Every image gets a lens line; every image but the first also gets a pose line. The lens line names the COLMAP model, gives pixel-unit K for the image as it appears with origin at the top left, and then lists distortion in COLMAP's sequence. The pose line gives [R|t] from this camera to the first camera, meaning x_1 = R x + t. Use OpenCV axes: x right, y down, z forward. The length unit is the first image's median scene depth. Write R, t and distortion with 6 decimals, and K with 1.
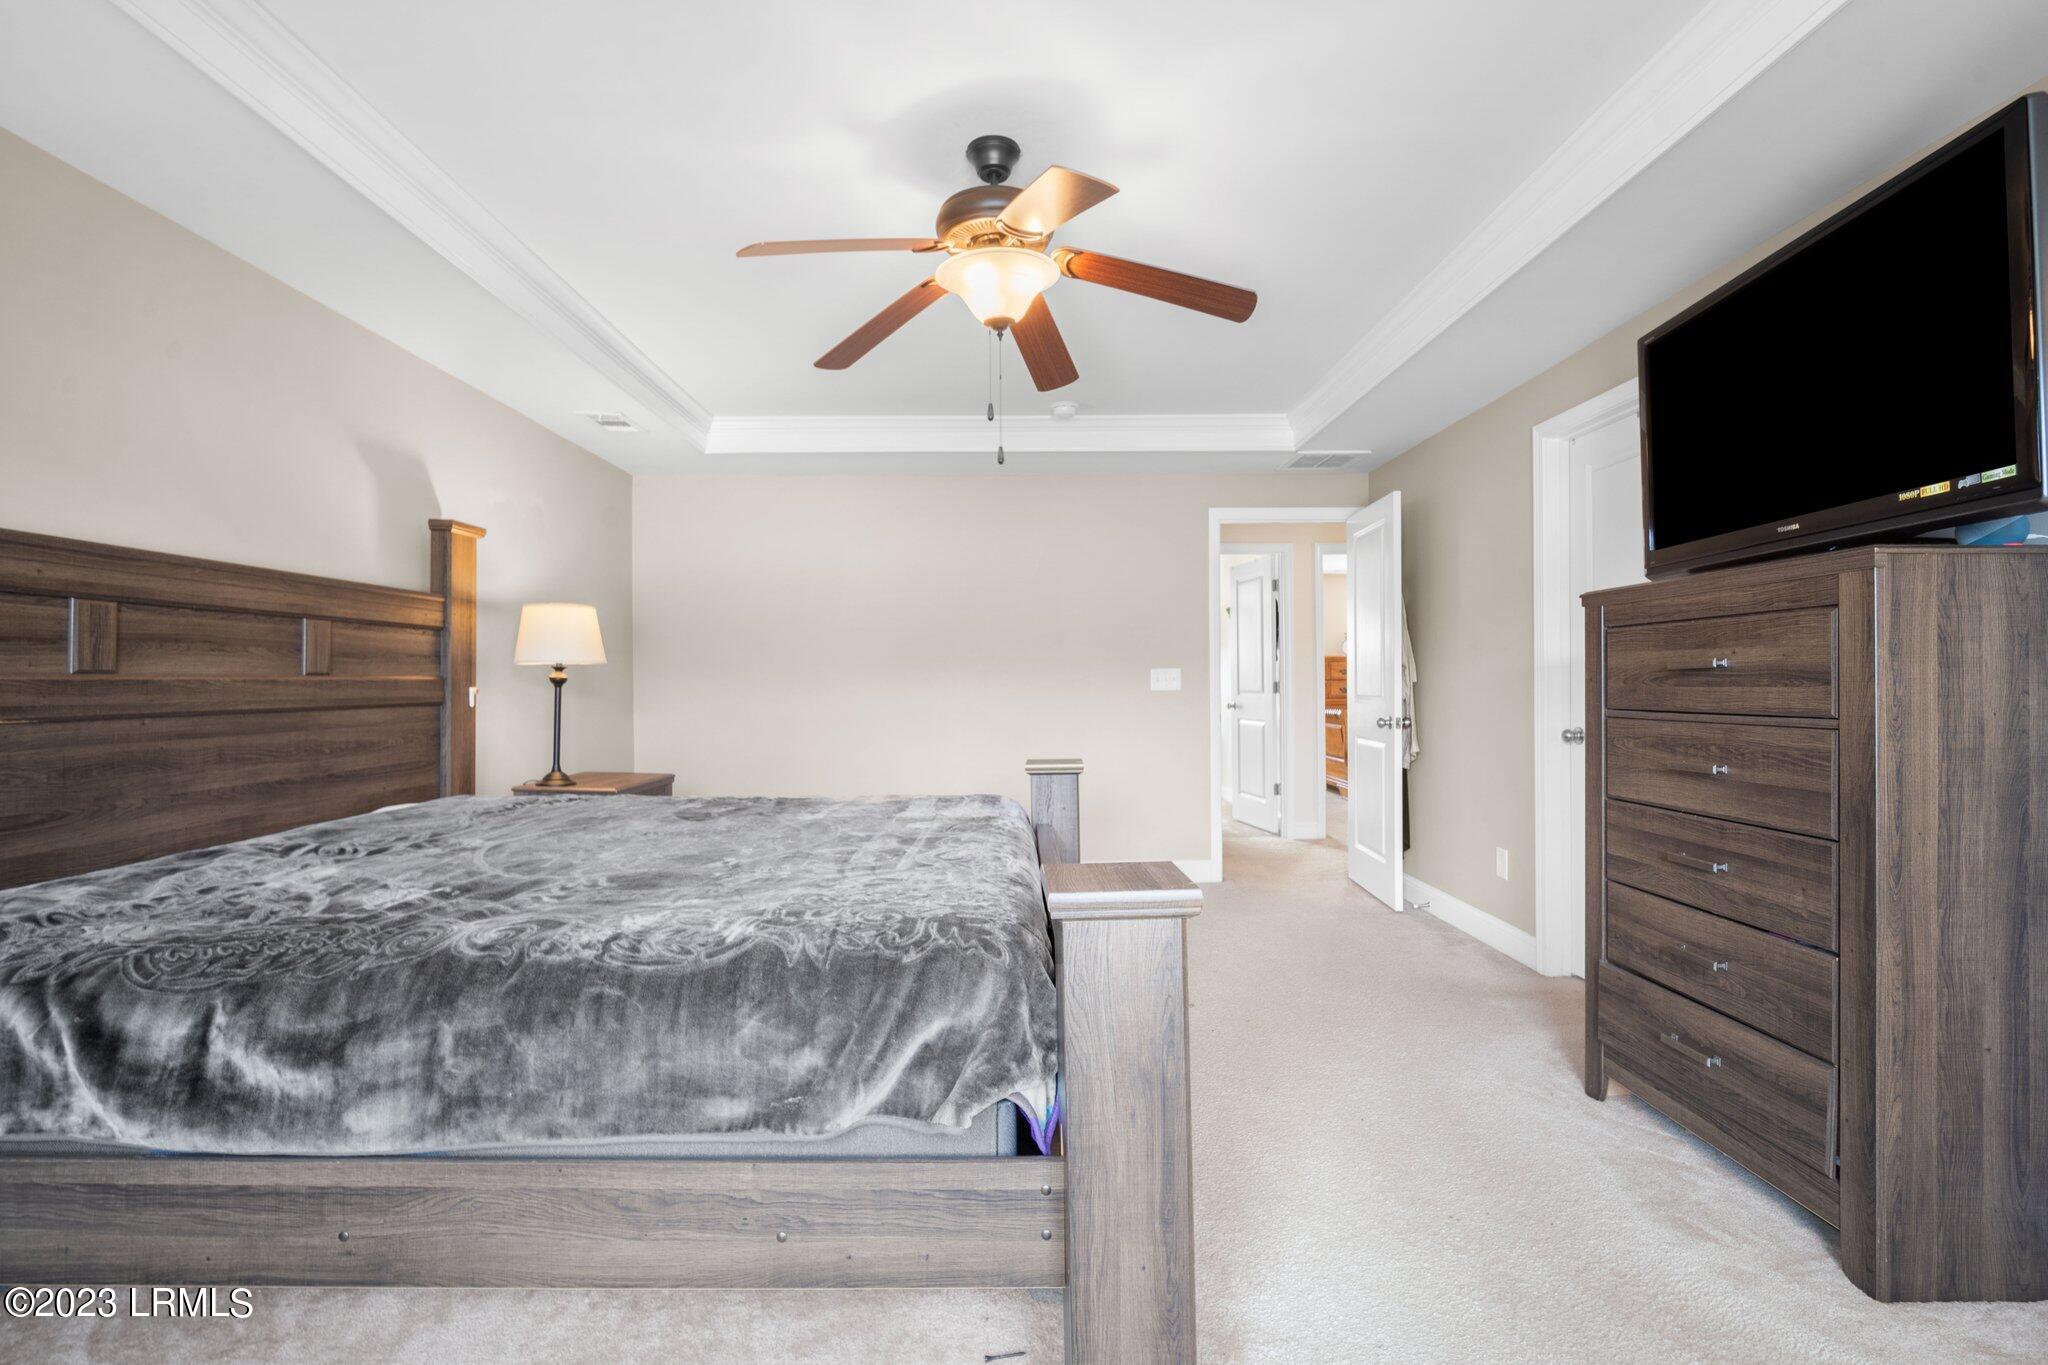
lens RADIAL K [[912.9, 0, 1024.0], [0, 912.9, 677.3], [0, 0, 1]] dist [-0.009114, 0.001545]
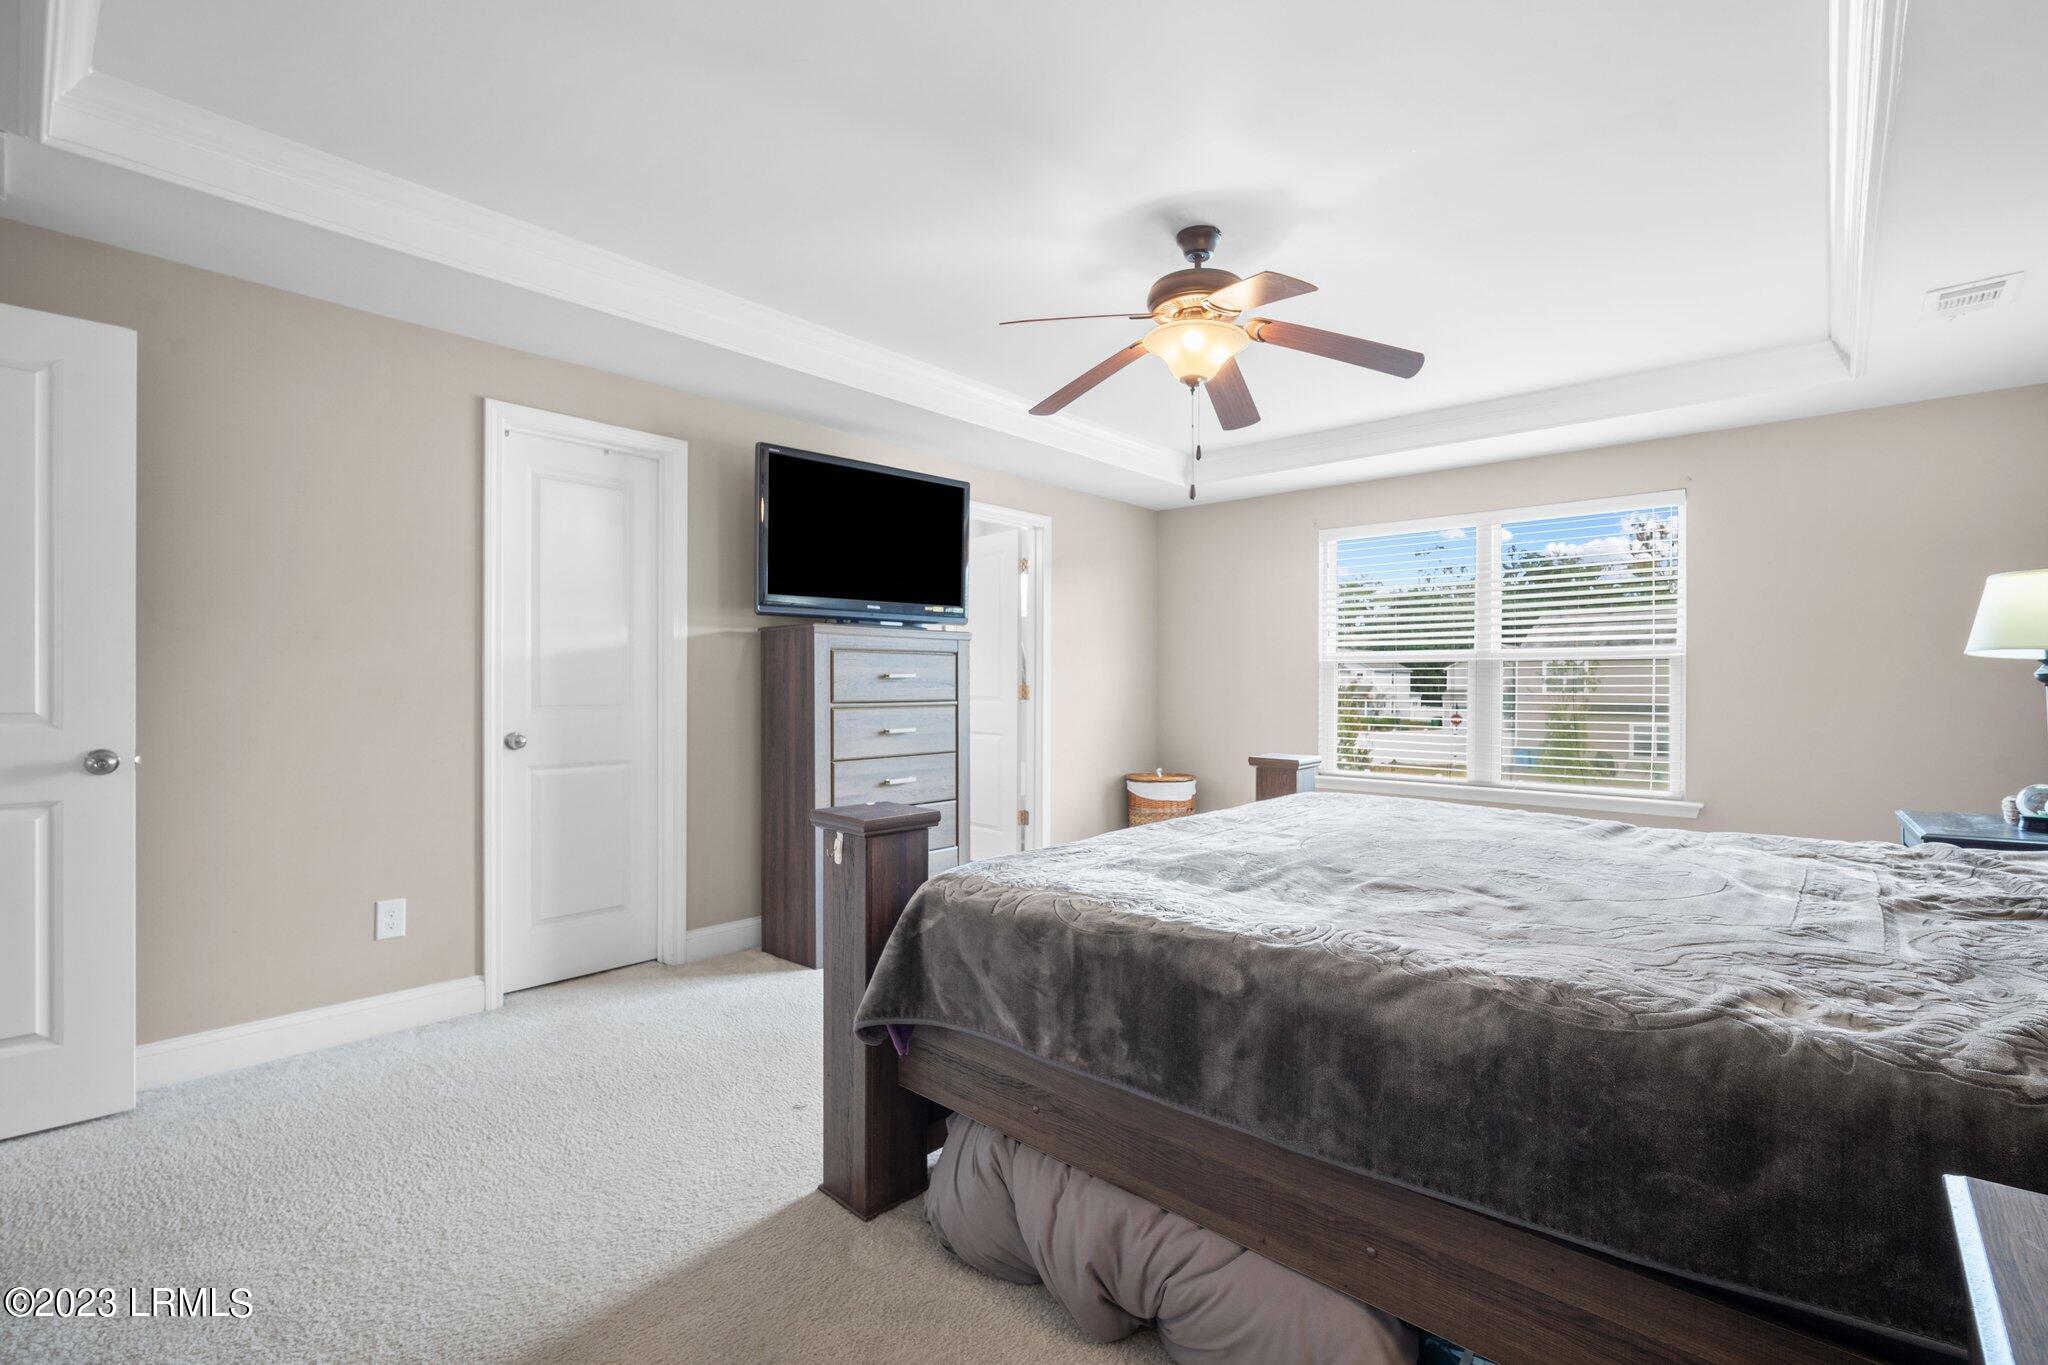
lens RADIAL K [[906.7, 0, 1026.0], [0, 906.7, 679.9], [0, 0, 1]] dist [-0.003220, -0.000140]
pose [[-0.740597, 0.007472, 0.671908, -0.841090], [-0.000116, 0.999937, -0.011248, 0.019943], [-0.671949, -0.008408, -0.740550, 2.569128]]
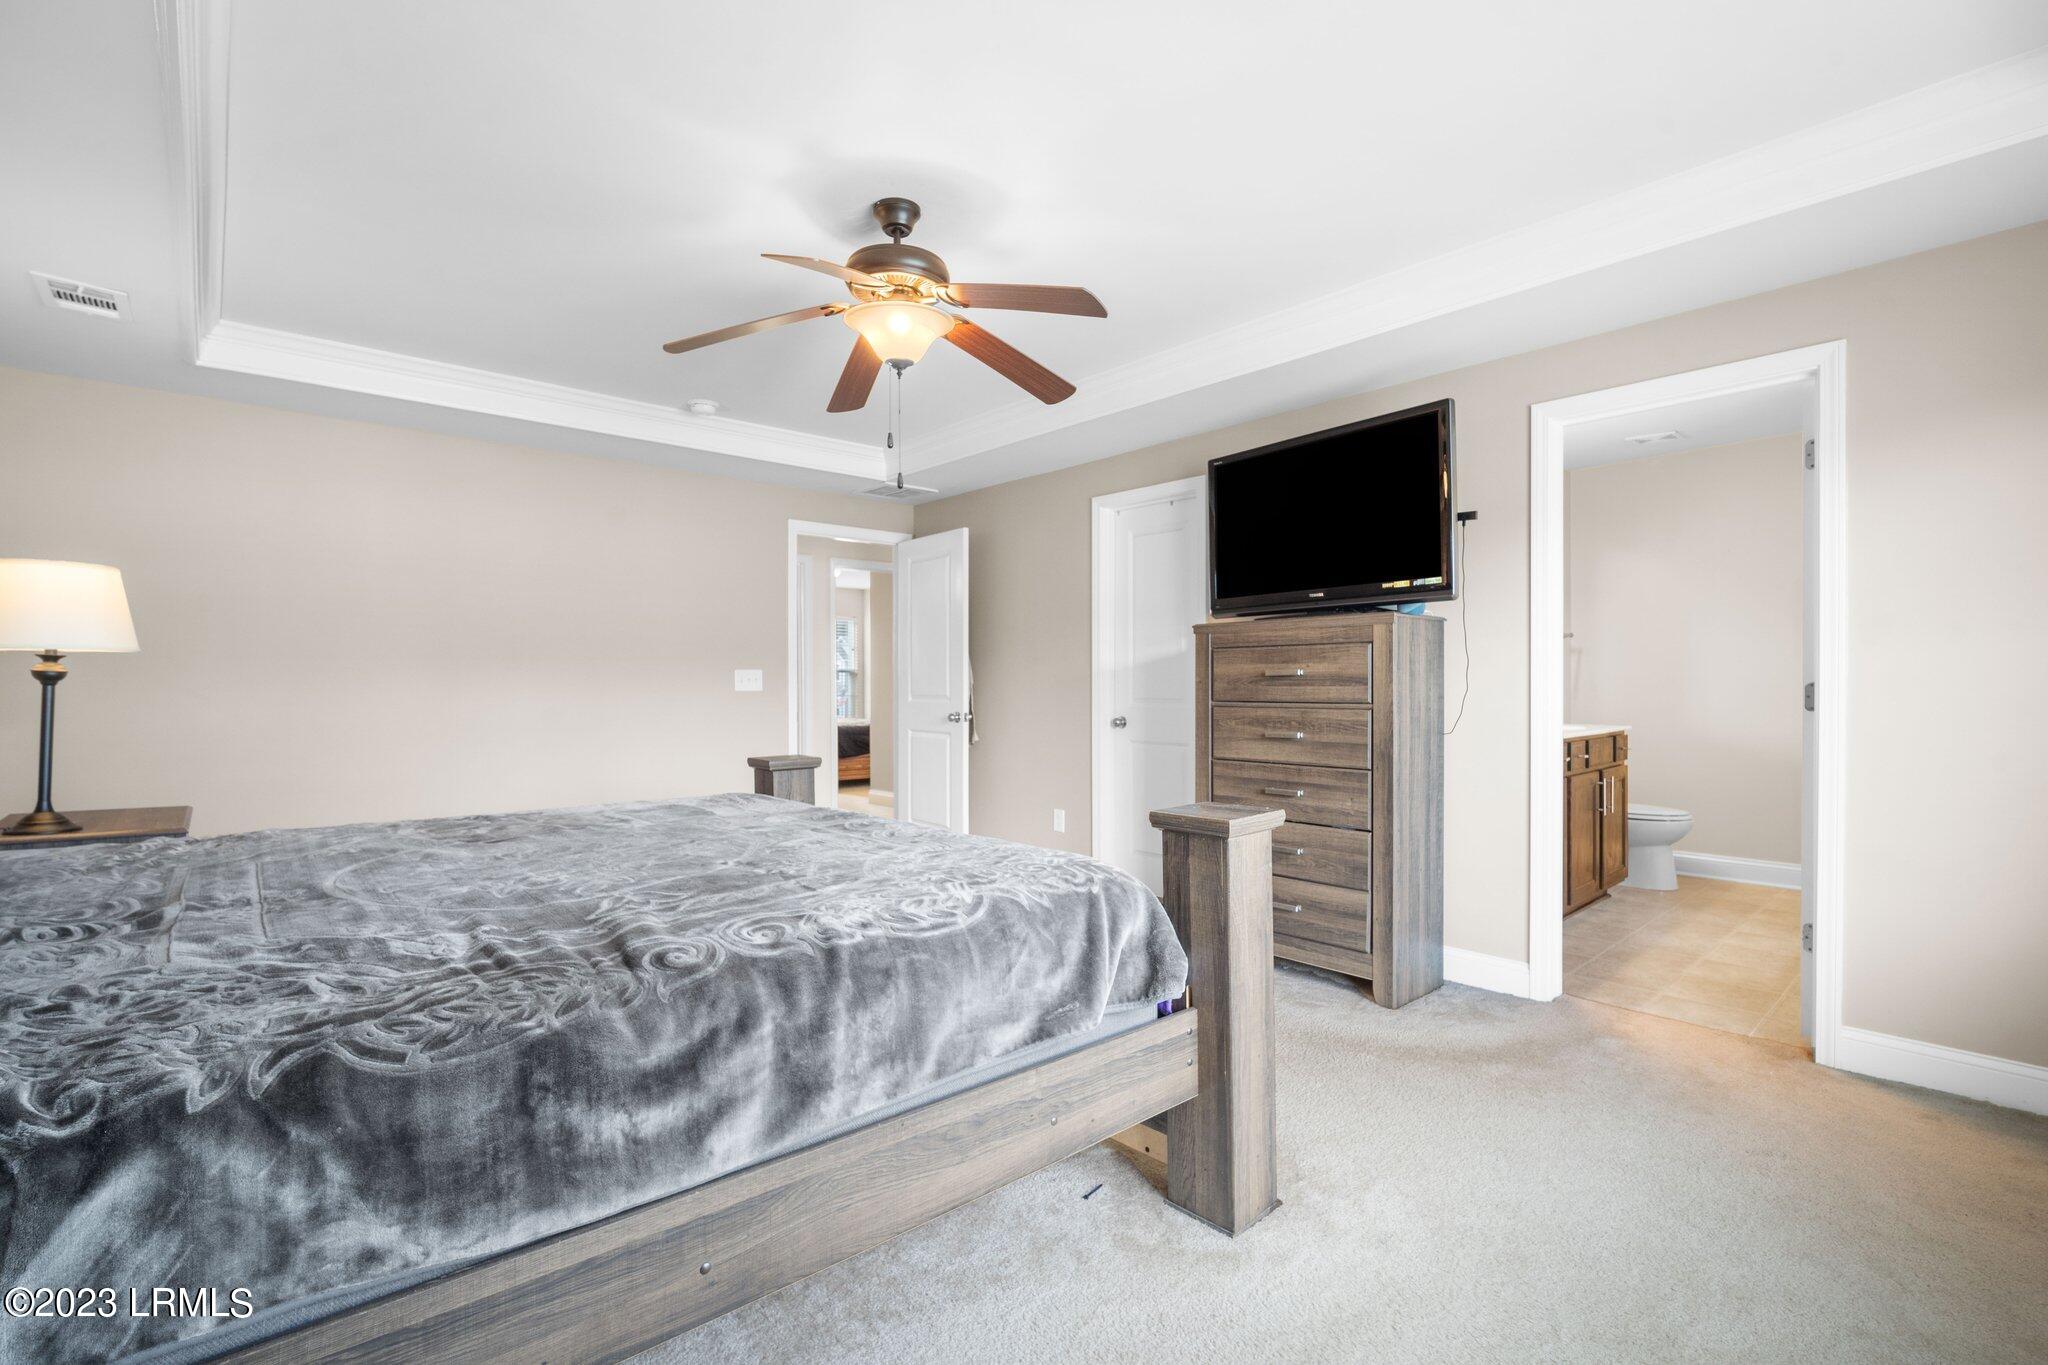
lens RADIAL K [[912.9, 0, 1024.0], [0, 912.9, 677.3], [0, 0, 1]] dist [-0.009114, 0.001545]
pose [[0.756031, 0.008891, 0.654475, -0.821734], [-0.007151, 0.999960, -0.005323, 0.006846], [-0.654496, -0.000656, 0.756065, 0.056100]]
